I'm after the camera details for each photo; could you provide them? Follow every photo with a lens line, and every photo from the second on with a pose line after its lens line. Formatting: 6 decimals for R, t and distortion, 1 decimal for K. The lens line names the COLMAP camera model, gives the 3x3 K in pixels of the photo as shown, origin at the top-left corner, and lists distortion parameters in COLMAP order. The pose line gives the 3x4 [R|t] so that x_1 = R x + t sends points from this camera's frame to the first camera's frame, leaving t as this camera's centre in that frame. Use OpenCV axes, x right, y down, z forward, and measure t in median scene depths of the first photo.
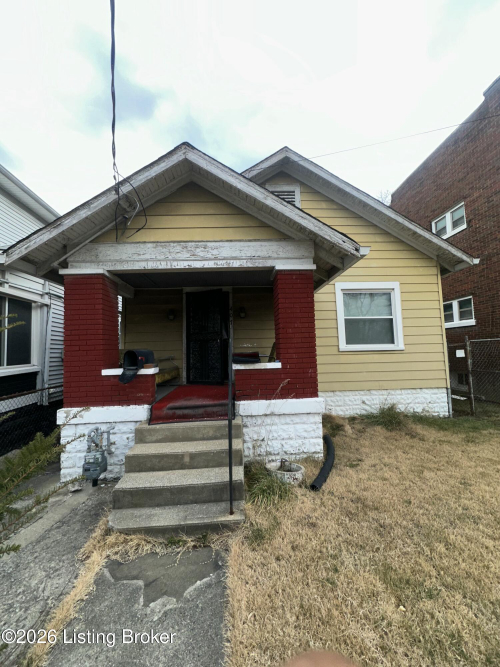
lens RADIAL K [[264.6, 0, 250.9], [0, 264.6, 333.0], [0, 0, 1]] dist [-0.004860, 0.001232]
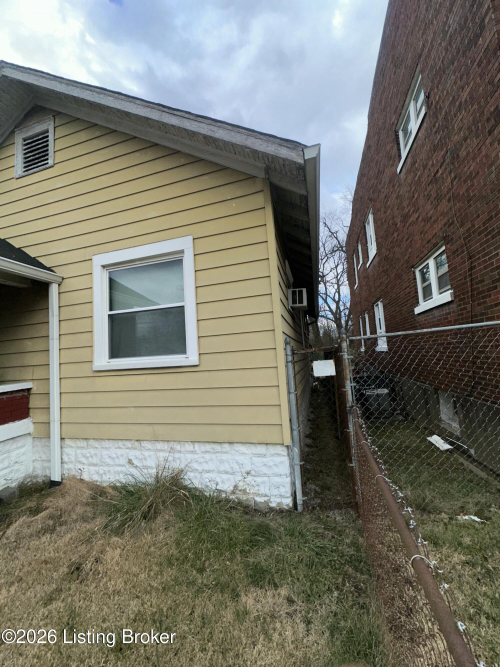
lens RADIAL K [[264.6, 0, 250.7], [0, 264.6, 332.9], [0, 0, 1]] dist [-0.004860, 0.001232]
pose [[0.947139, -0.066070, -0.313945, 0.946492], [0.065804, 0.997767, -0.011456, 0.015520], [0.314001, -0.009808, 0.949372, 0.610623]]
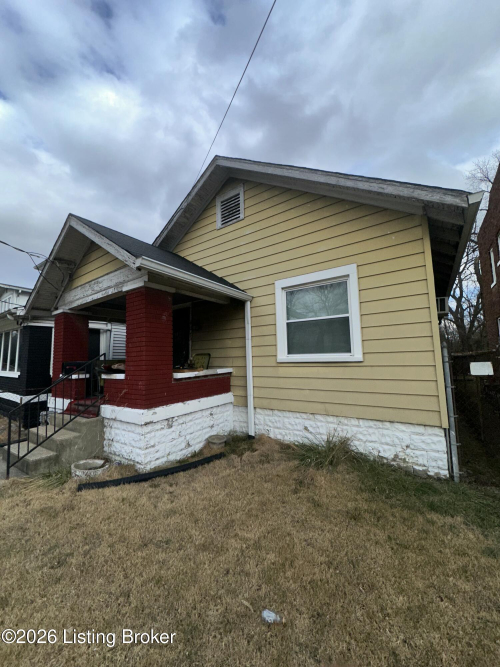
lens RADIAL K [[264.6, 0, 251.7], [0, 264.6, 333.1], [0, 0, 1]] dist [-0.004860, 0.001232]
pose [[0.788084, -0.055738, -0.613040, 0.873749], [0.046418, 0.998438, -0.031107, -0.001806], [0.613816, -0.003941, 0.789440, 0.318047]]
